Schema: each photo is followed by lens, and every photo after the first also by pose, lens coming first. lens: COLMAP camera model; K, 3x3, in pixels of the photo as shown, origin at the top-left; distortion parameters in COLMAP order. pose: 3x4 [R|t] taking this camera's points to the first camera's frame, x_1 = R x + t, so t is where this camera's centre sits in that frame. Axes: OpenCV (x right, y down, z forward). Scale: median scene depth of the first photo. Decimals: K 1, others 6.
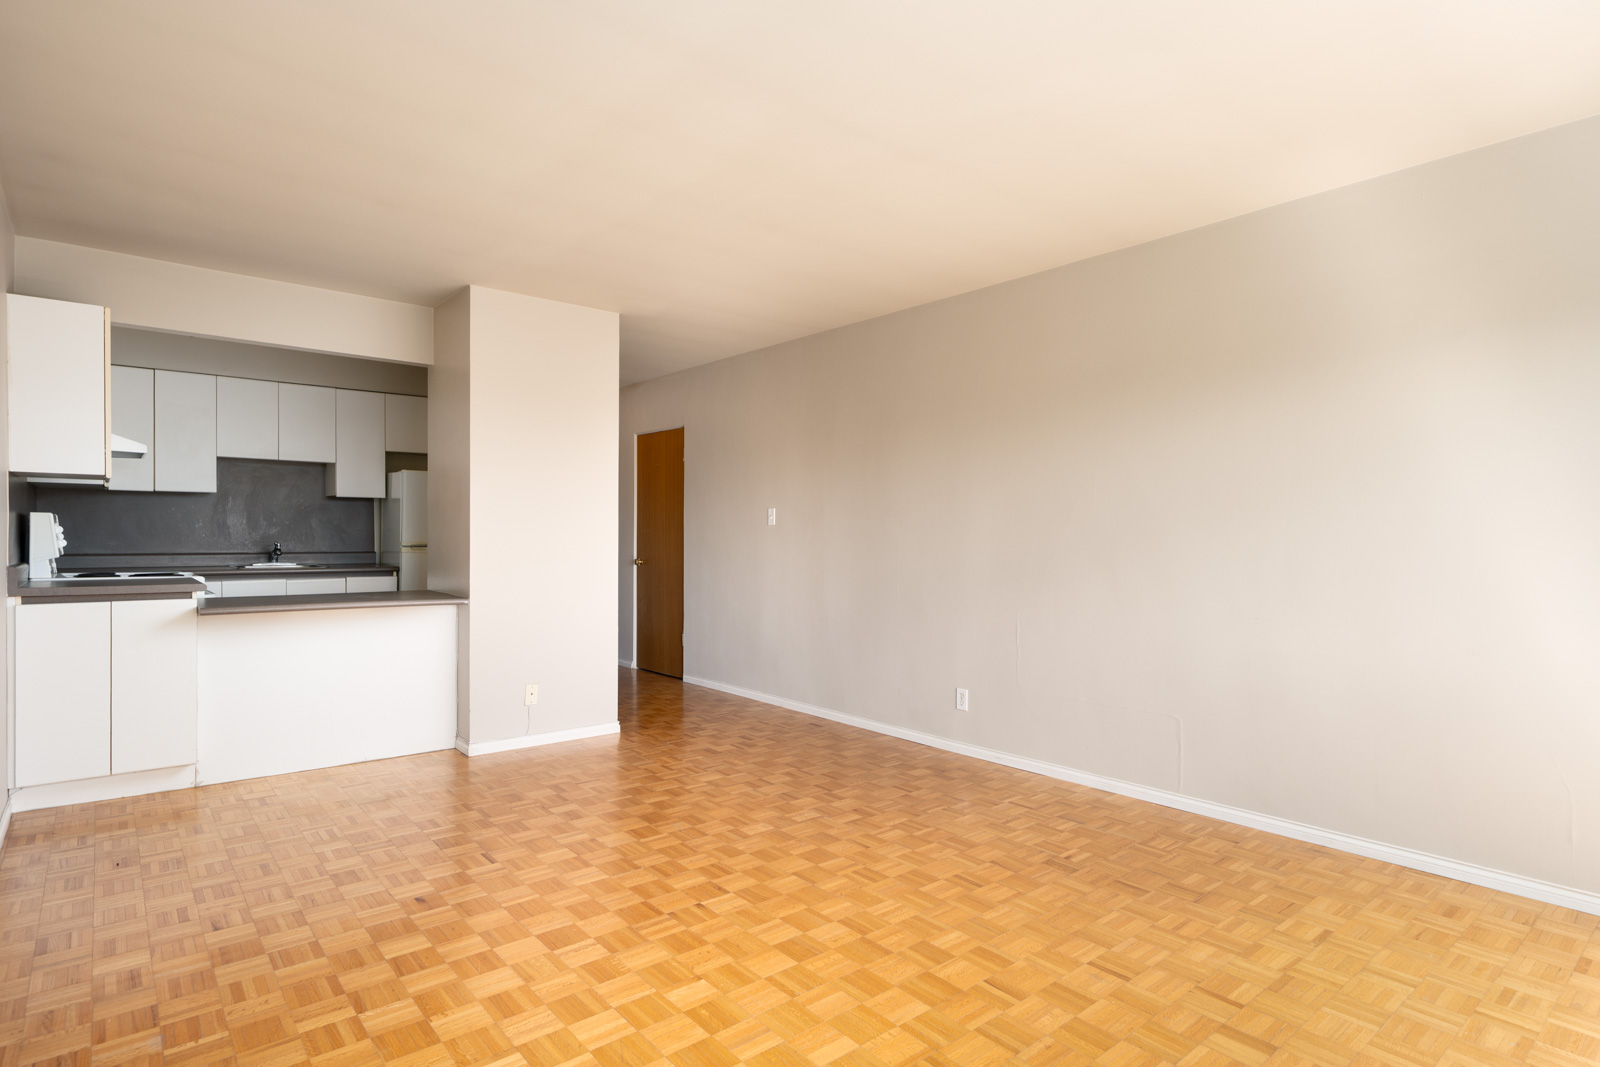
lens RADIAL K [[769.2, 0, 765.7], [0, 769.2, 555.7], [0, 0, 1]] dist [0.001033, 0.000250]
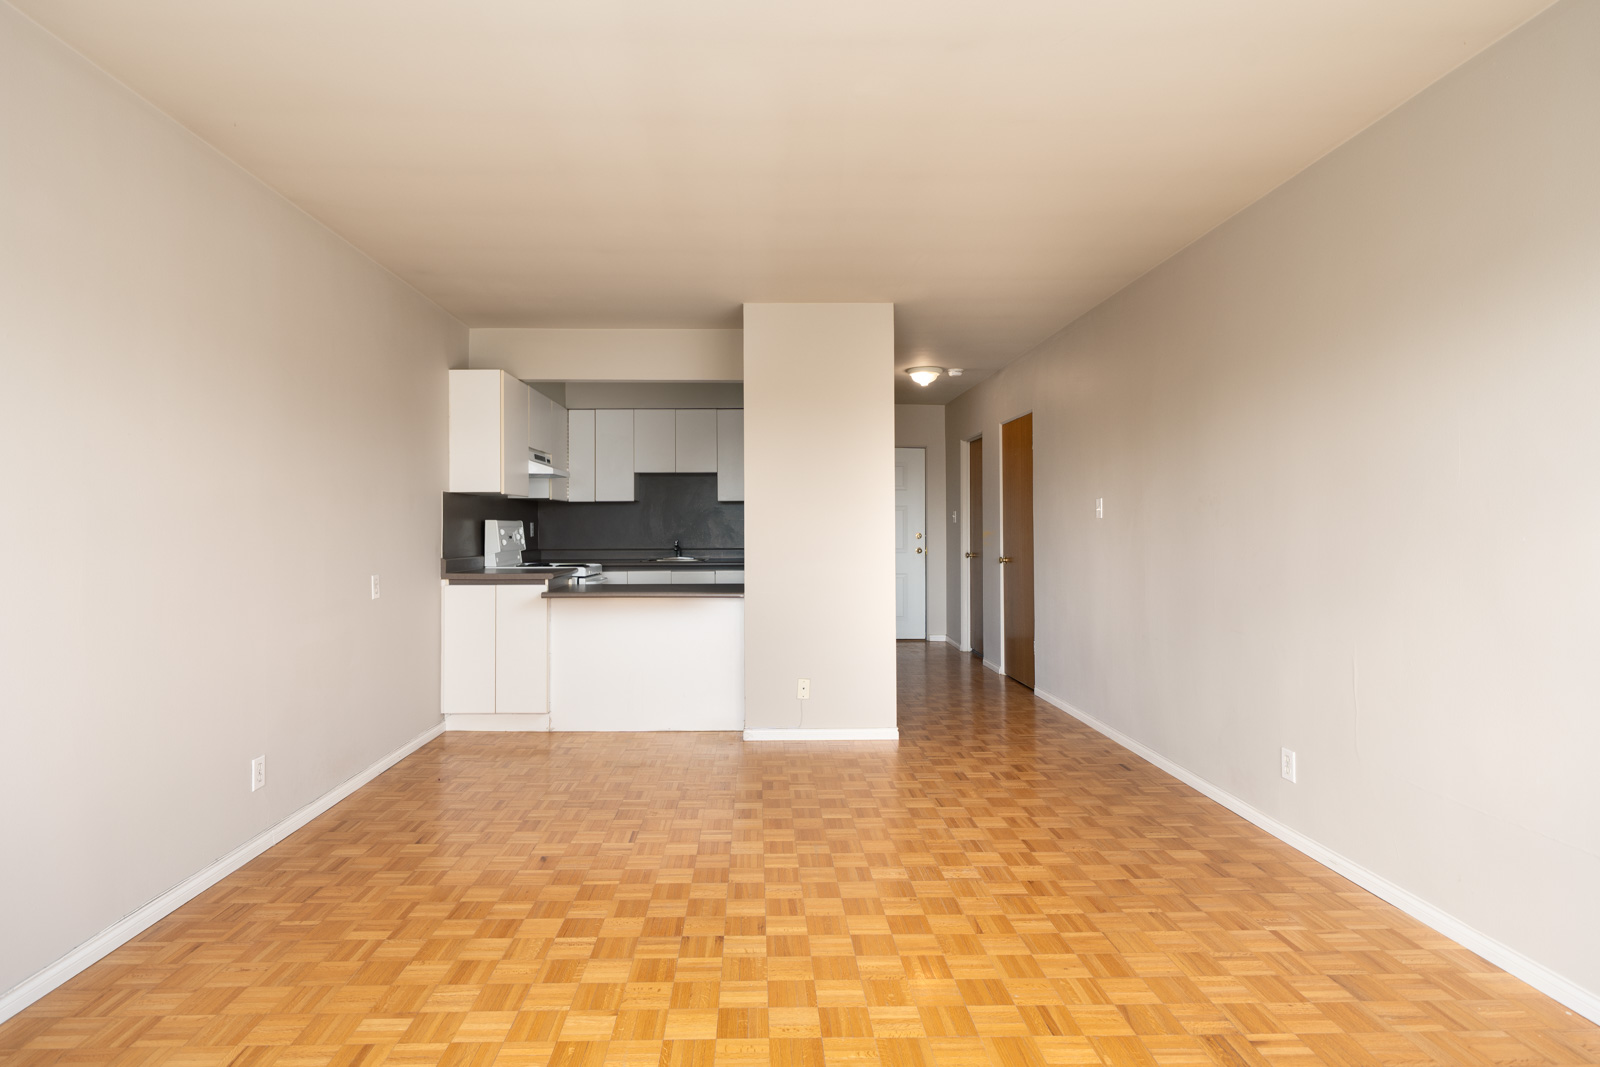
lens RADIAL K [[761.5, 0, 769.4], [0, 761.5, 531.6], [0, 0, 1]] dist [-0.000015, 0.000299]
pose [[0.811223, -0.008806, -0.584671, 0.292418], [-0.006517, 0.999688, -0.024100, -0.004747], [0.584701, 0.023360, 0.810912, 0.169965]]
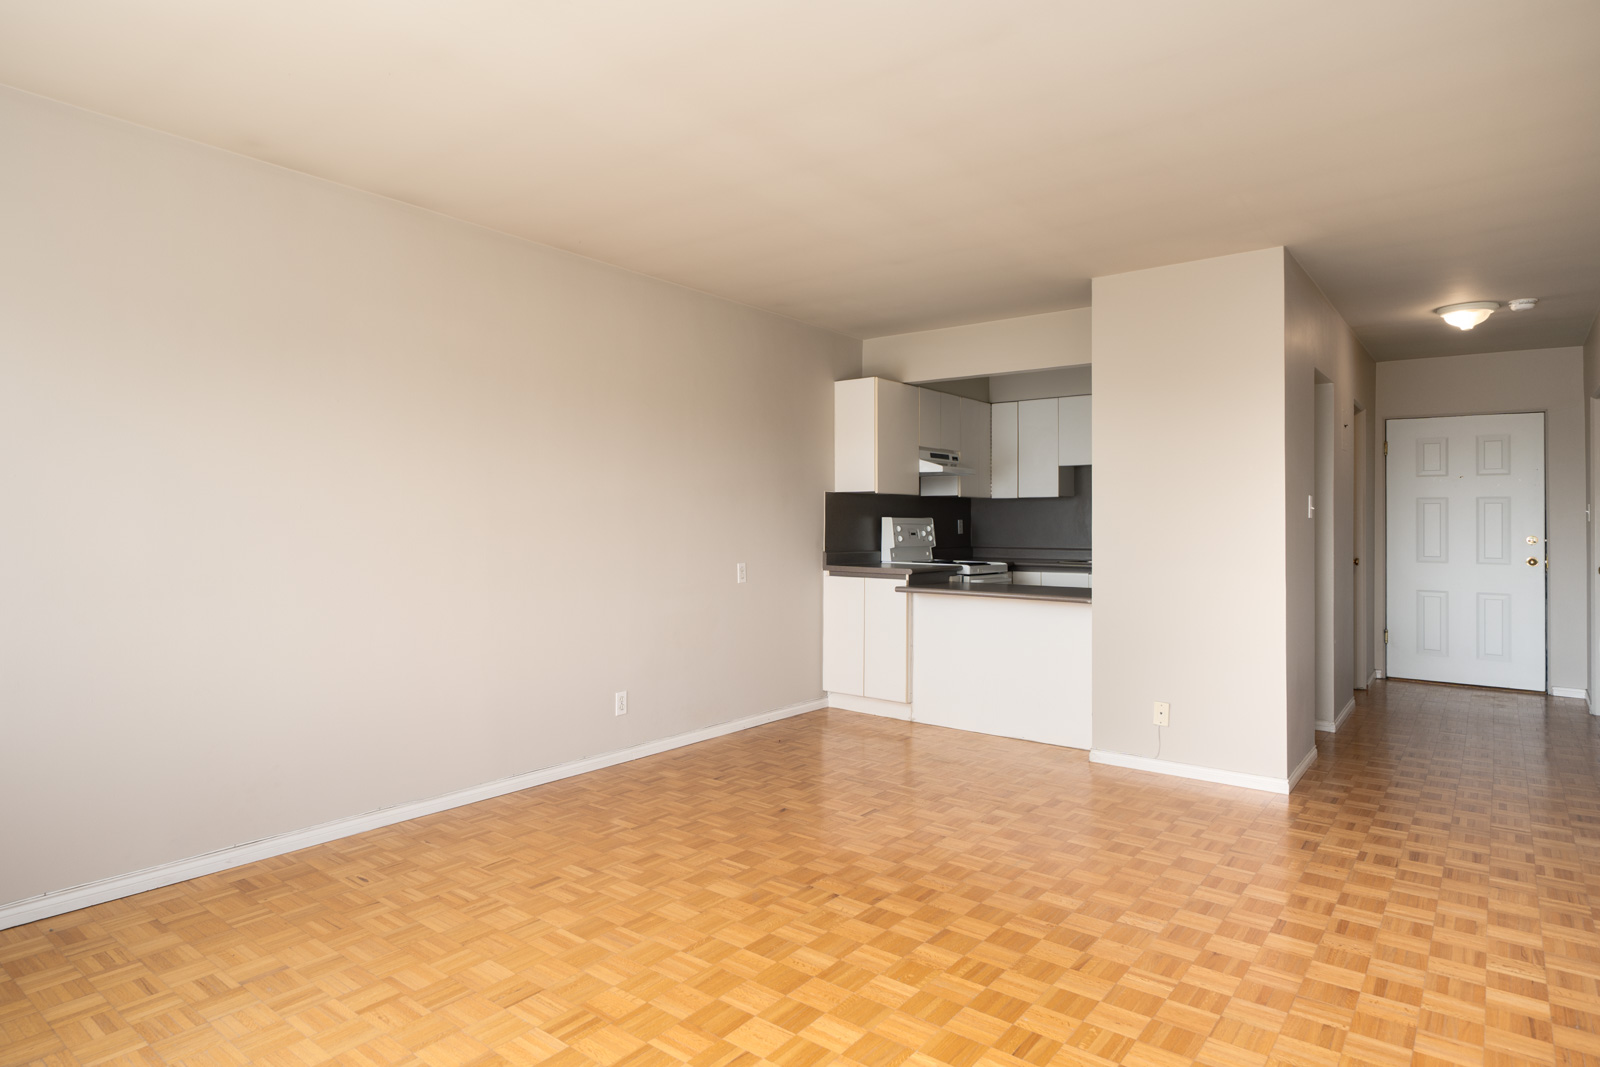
lens RADIAL K [[835.9, 0, 800.0], [0, 835.9, 533.5], [0, 0, 1]] dist [-0.000077, 0.000283]
pose [[0.299054, 0.002483, -0.954233, 0.562472], [-0.029727, 0.999535, -0.006716, -0.009015], [0.953773, 0.030375, 0.298989, 0.360658]]
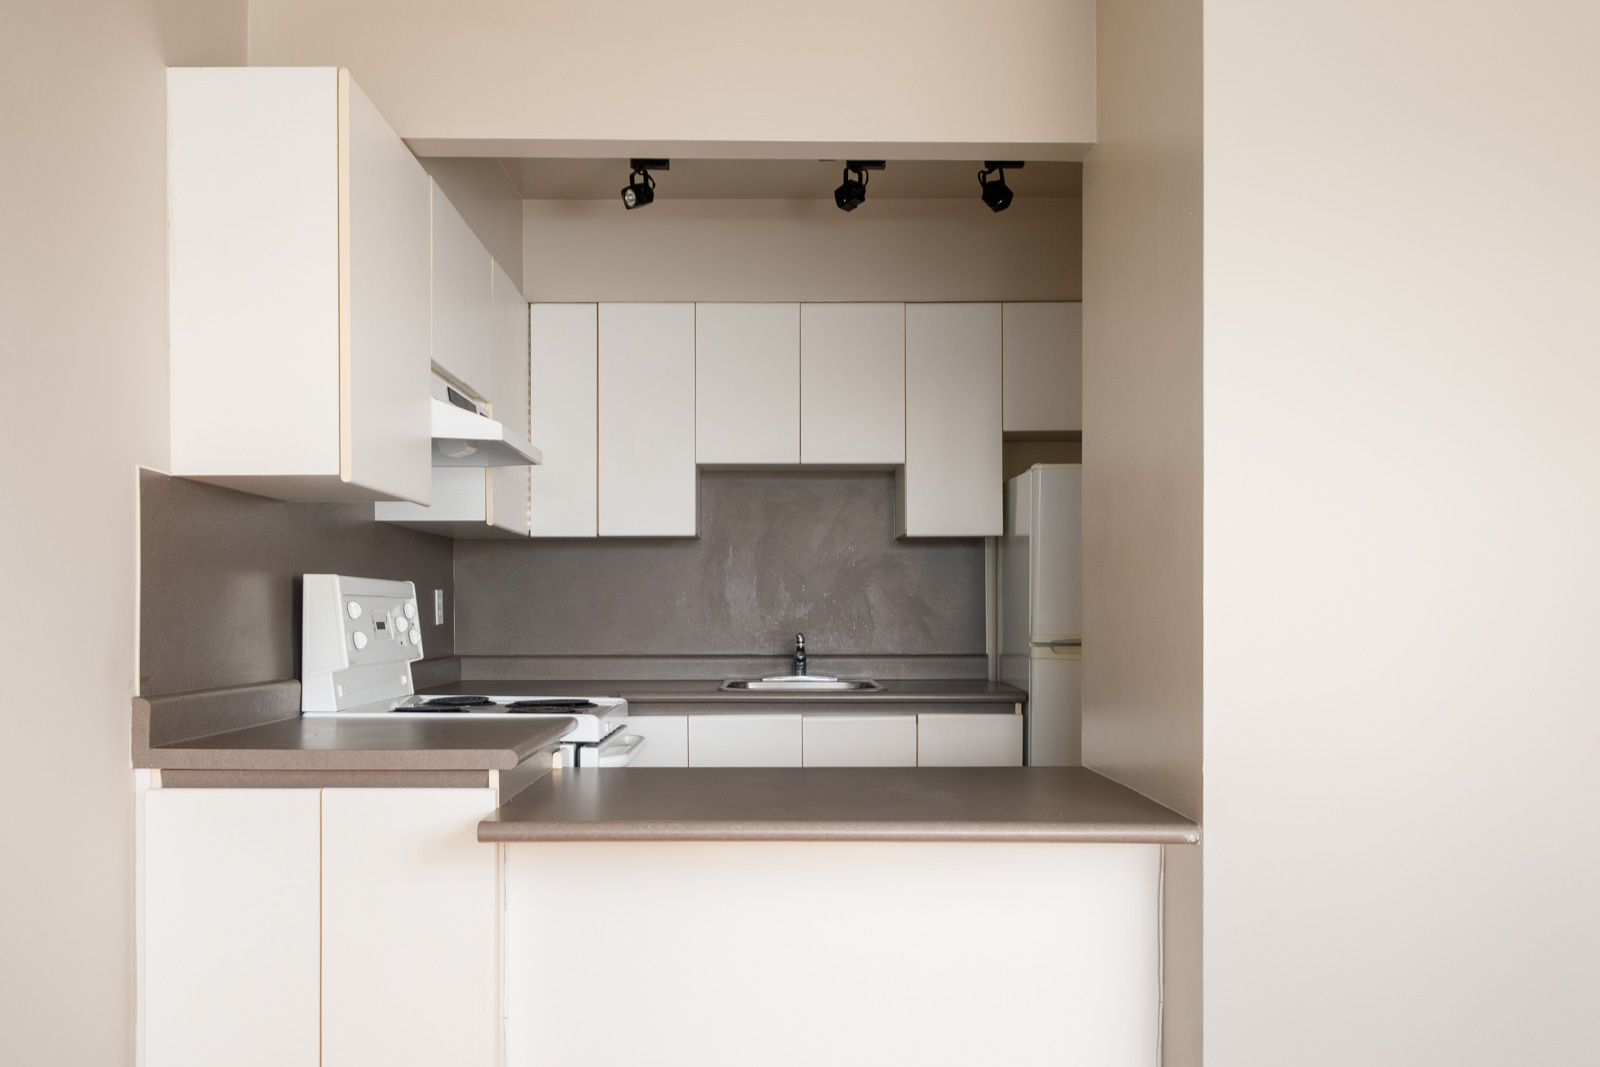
lens RADIAL K [[1281.8, 0, 799.8], [0, 1281.8, 623.1], [0, 0, 1]] dist [0.001403, 0.001102]
pose [[0.796523, -0.004829, -0.604589, -0.228379], [-0.009072, 0.999760, -0.019938, -0.013208], [0.604540, 0.021366, 0.796288, 0.555811]]
